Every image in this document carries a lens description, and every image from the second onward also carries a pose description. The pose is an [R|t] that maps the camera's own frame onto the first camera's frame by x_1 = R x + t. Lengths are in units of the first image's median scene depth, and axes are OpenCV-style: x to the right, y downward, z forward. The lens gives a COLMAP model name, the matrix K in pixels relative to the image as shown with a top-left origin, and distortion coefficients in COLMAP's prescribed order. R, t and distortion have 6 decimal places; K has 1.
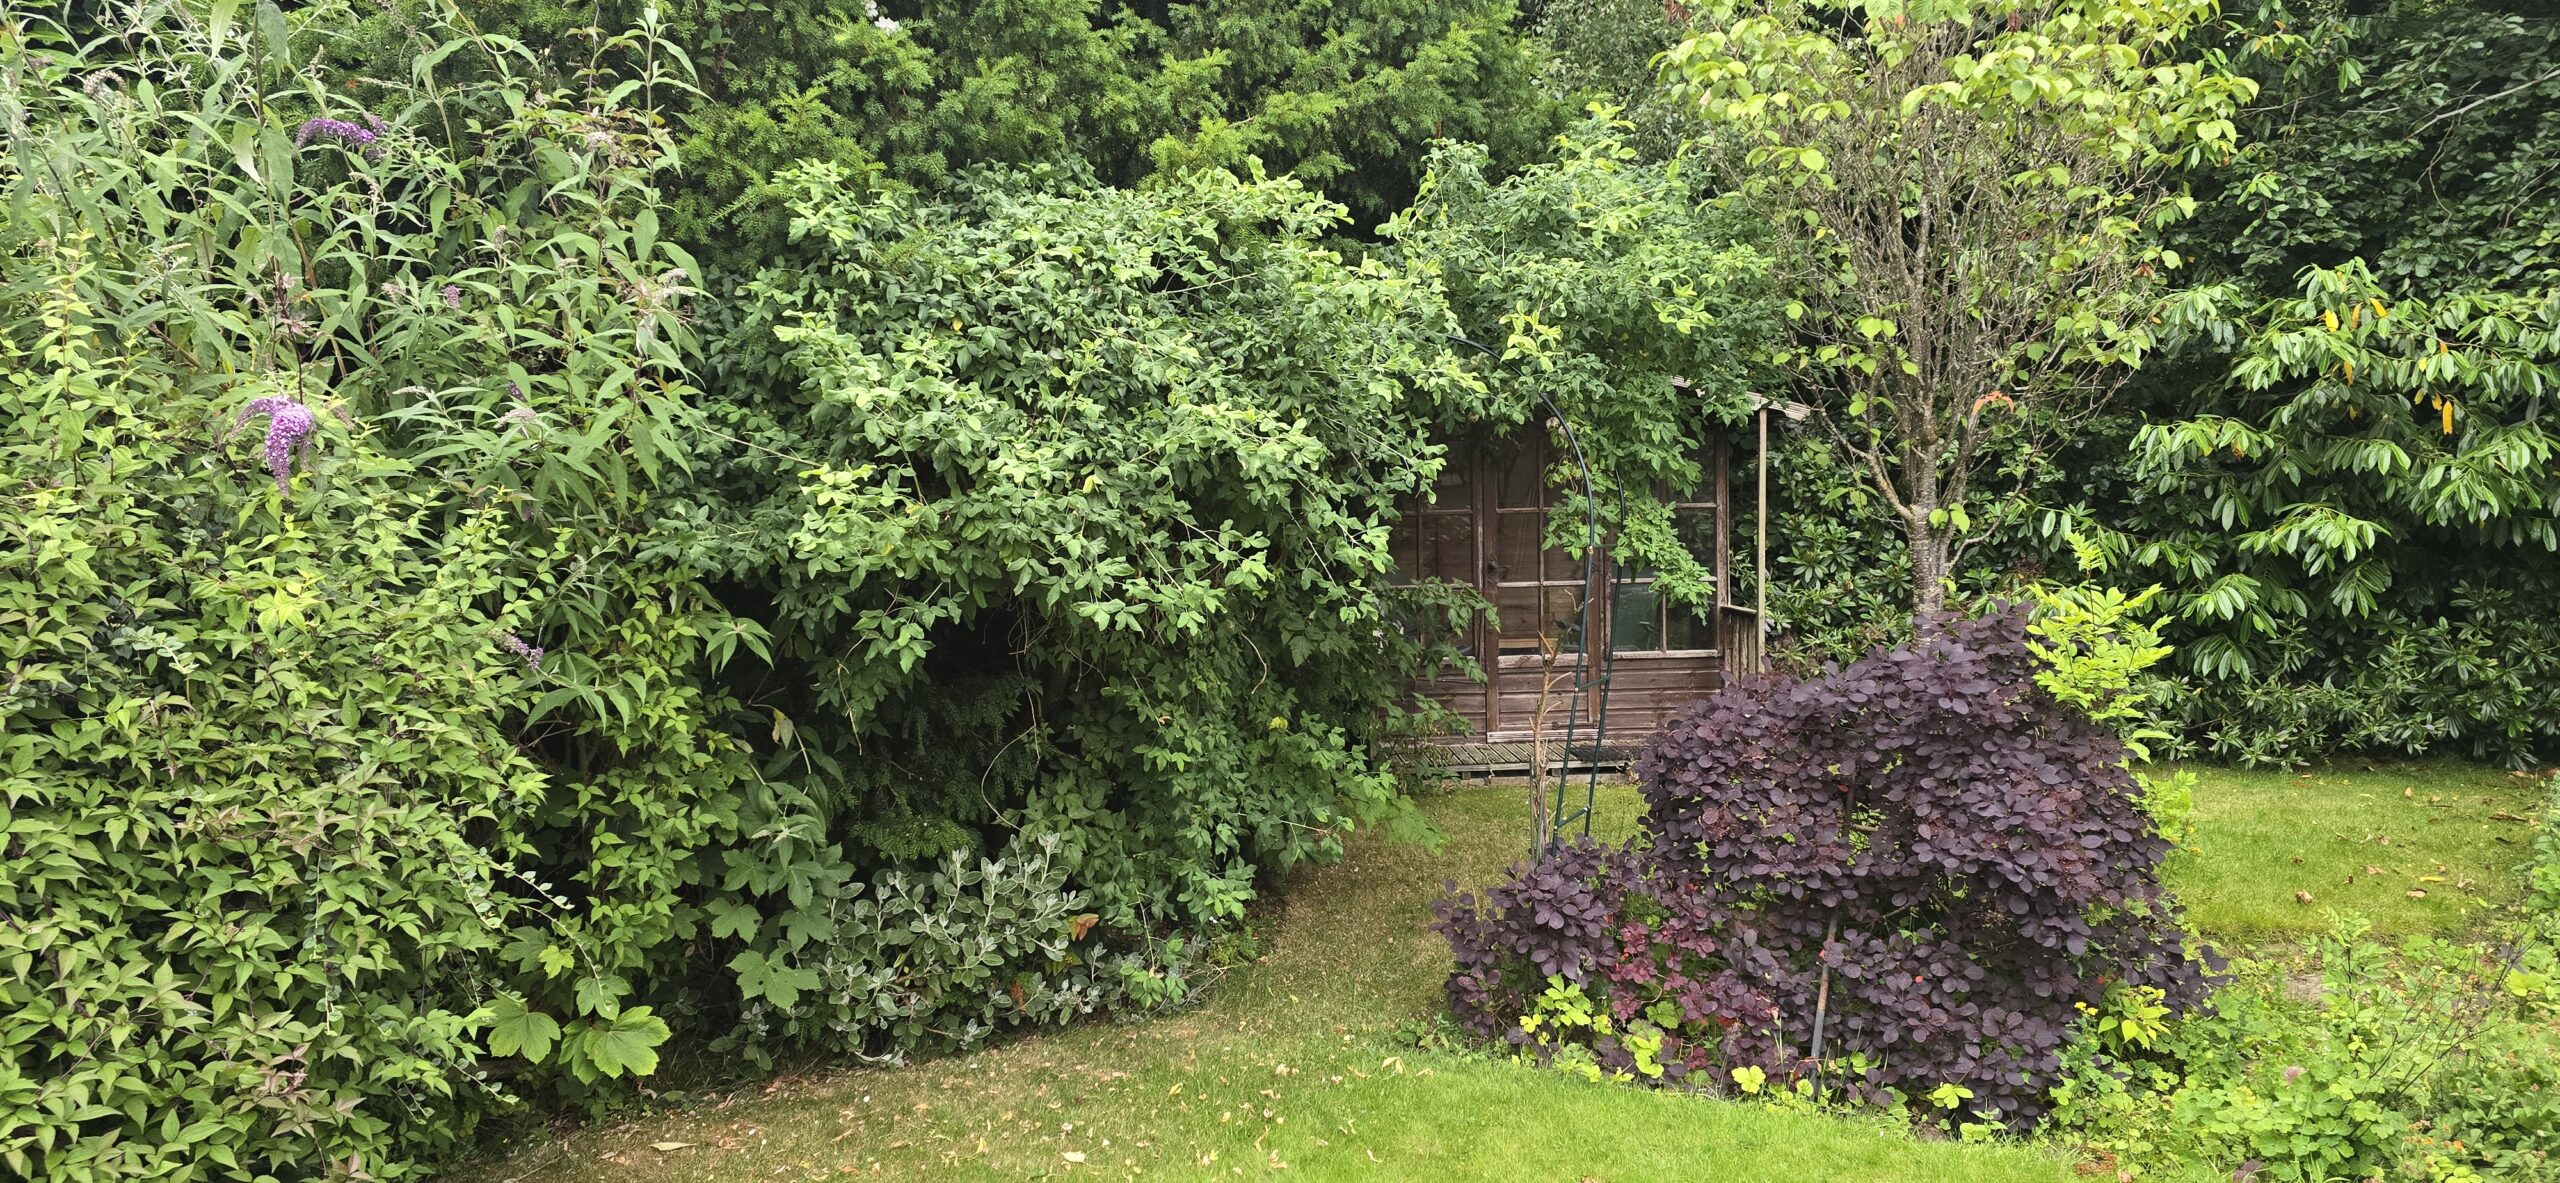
lens RADIAL K [[1626.0, 0, 1312.5], [0, 1626.0, 593.8], [0, 0, 1]] dist [0.054338, -0.058853]
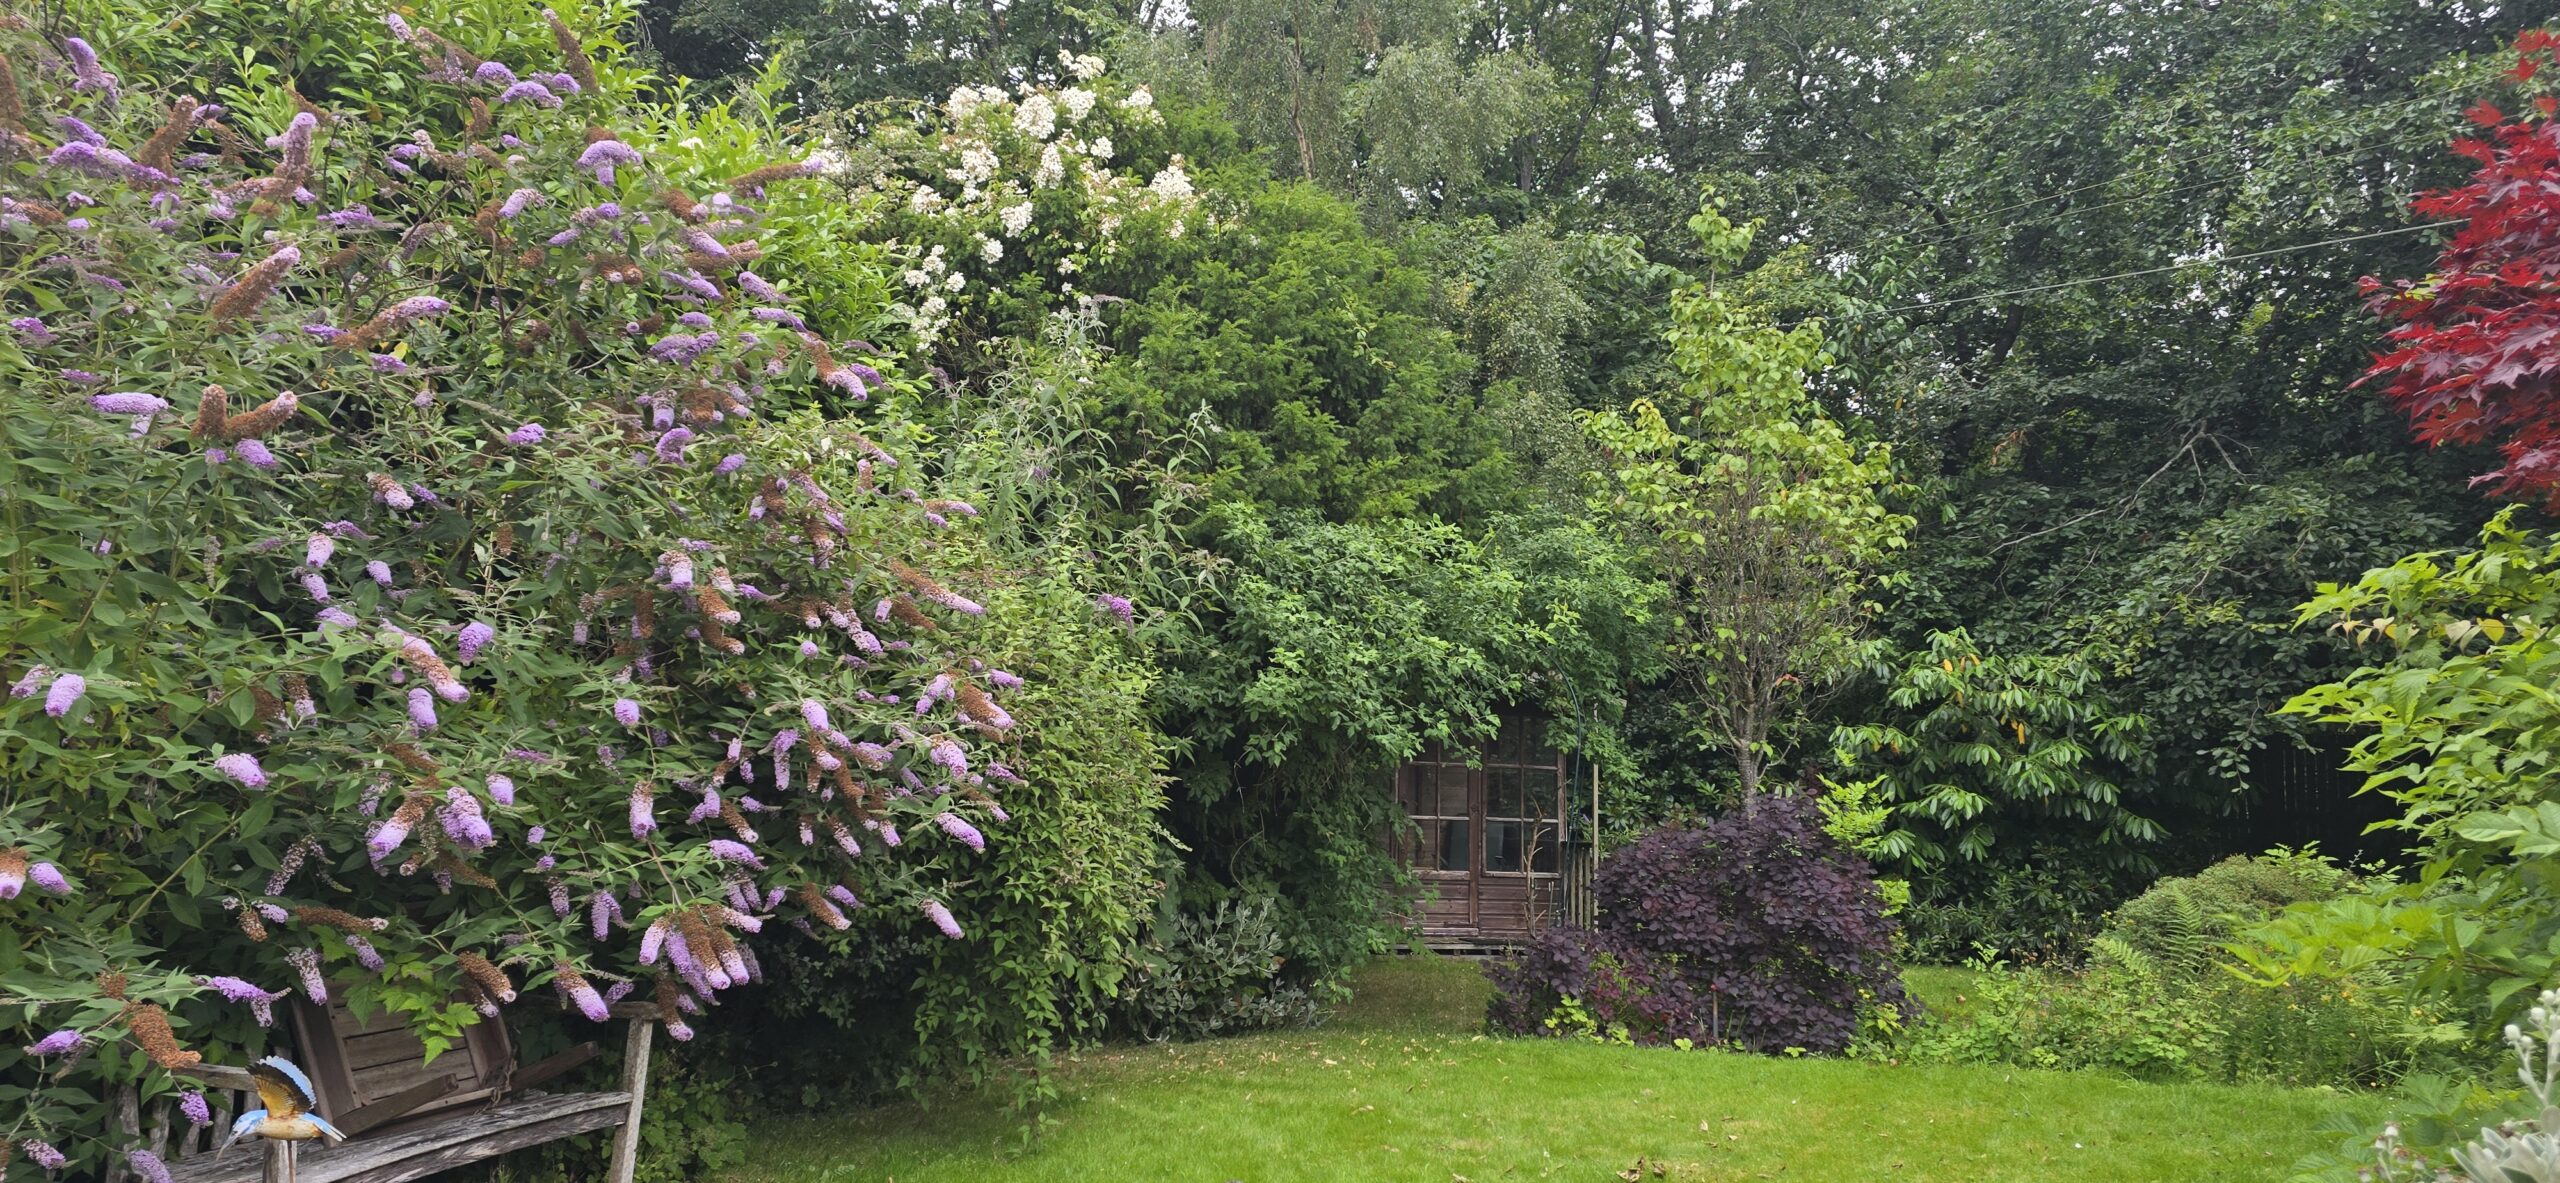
lens RADIAL K [[1684.4, 0, 1278.8], [0, 1684.4, 558.6], [0, 0, 1]] dist [0.051643, -0.000413]
pose [[0.980386, 0.079308, 0.180425, -0.306499], [-0.036728, 0.972944, -0.228102, 0.127533], [-0.193634, 0.217001, 0.956774, -0.446098]]
